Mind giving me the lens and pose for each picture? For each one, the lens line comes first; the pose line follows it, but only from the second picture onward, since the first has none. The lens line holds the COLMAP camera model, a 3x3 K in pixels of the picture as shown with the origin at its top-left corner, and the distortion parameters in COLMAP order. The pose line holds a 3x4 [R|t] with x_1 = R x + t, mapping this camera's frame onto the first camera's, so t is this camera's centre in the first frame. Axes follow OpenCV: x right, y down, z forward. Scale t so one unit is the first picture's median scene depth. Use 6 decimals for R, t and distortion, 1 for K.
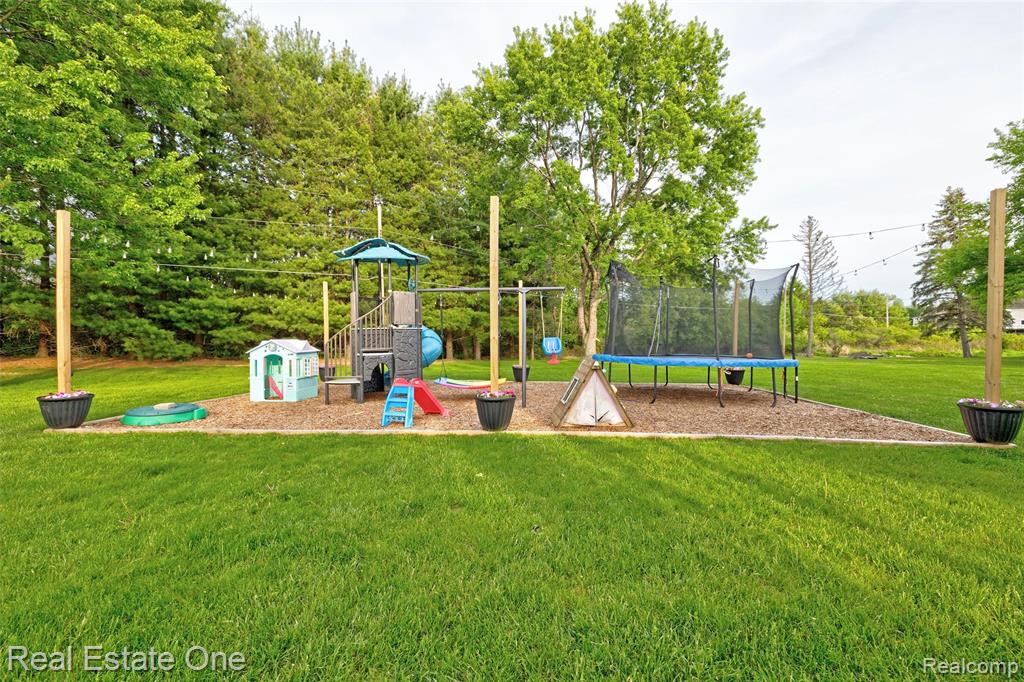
lens RADIAL K [[436.0, 0, 512.0], [0, 436.0, 341.0], [0, 0, 1]] dist [-0.000583, -0.000045]
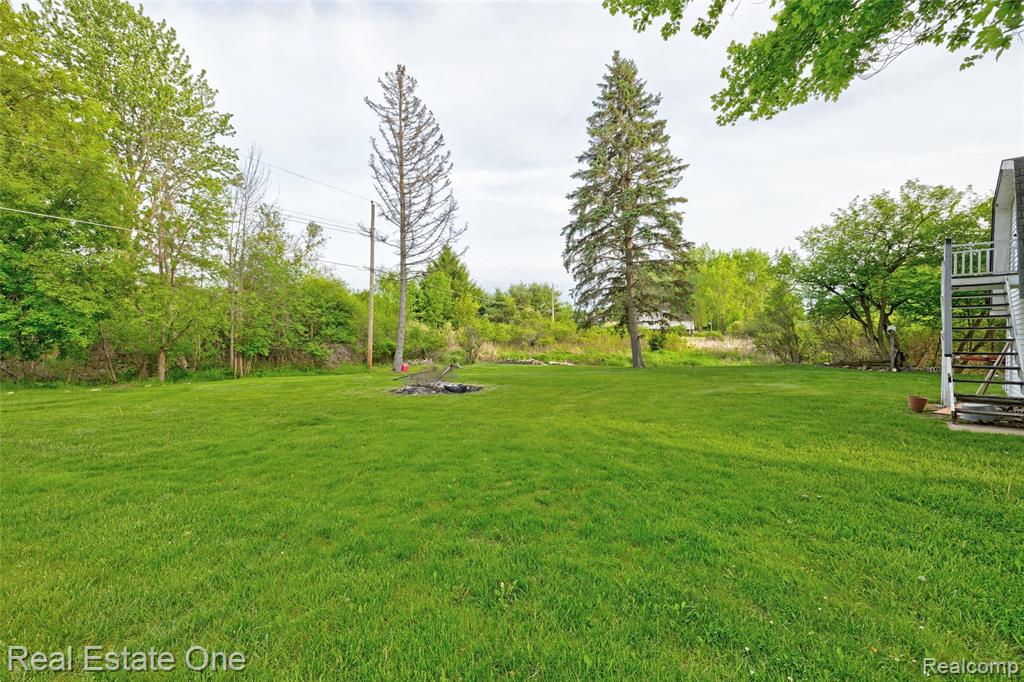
lens RADIAL K [[436.0, 0, 512.0], [0, 436.0, 341.0], [0, 0, 1]] dist [-0.000583, -0.000045]
pose [[0.833588, 0.004965, 0.552364, 0.441998], [-0.006320, 0.999980, 0.000550, 0.003950], [-0.552350, -0.003949, 0.833603, 0.457371]]
